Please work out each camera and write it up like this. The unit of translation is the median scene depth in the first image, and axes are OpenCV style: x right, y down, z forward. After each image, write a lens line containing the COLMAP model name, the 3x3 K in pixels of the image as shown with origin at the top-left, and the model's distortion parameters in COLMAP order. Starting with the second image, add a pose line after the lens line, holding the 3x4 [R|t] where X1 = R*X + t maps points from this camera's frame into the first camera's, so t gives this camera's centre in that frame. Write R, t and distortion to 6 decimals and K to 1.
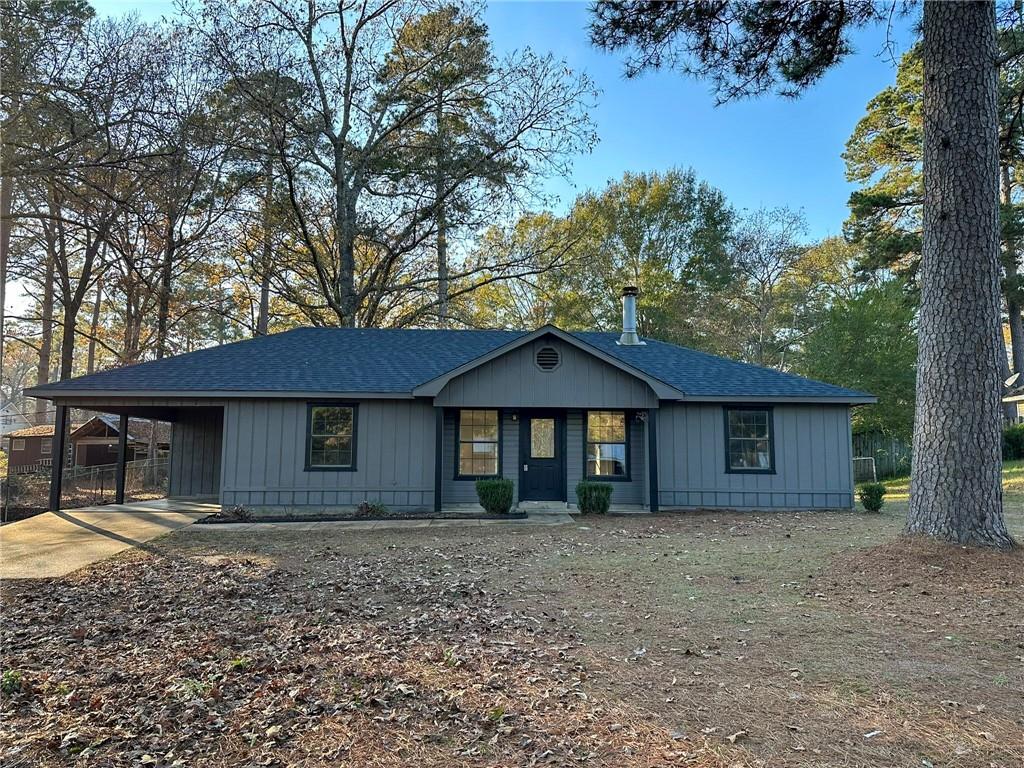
lens RADIAL K [[722.8, 0, 512.0], [0, 722.8, 384.0], [0, 0, 1]] dist [0.103622, -0.161070]
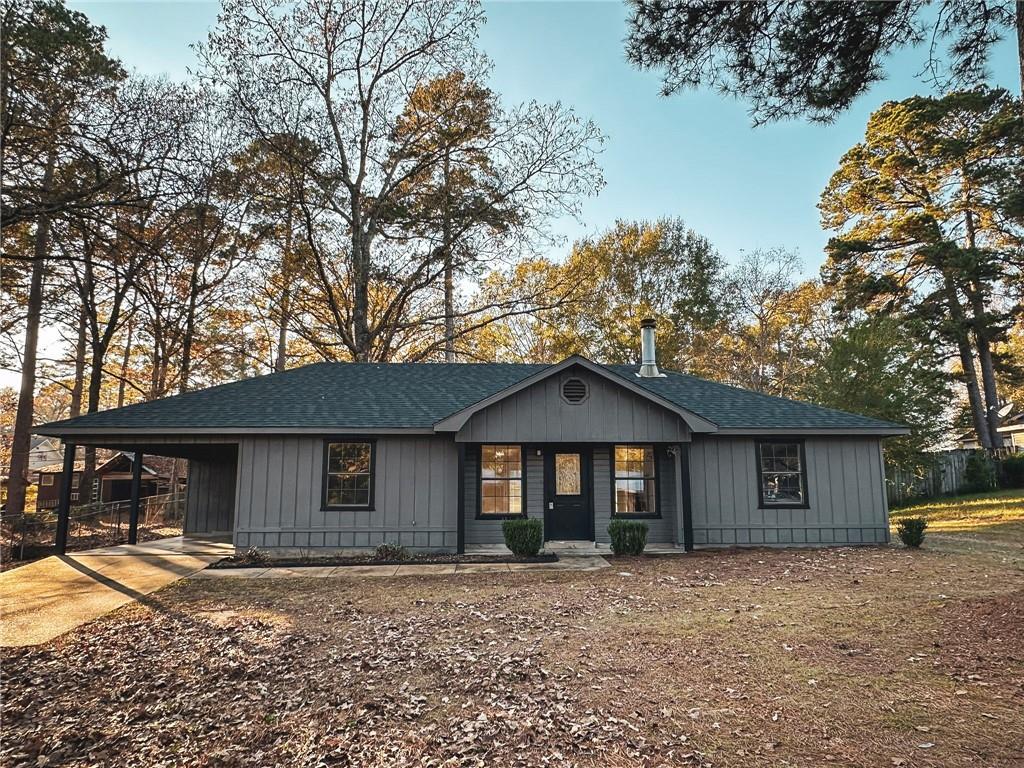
lens RADIAL K [[666.0, 0, 512.0], [0, 666.0, 384.0], [0, 0, 1]] dist [-0.005898, 0.001950]
pose [[0.999949, -0.007713, 0.006585, -0.031073], [0.008047, 0.998599, -0.052299, 0.000947], [-0.006172, 0.052350, 0.998610, 0.095907]]
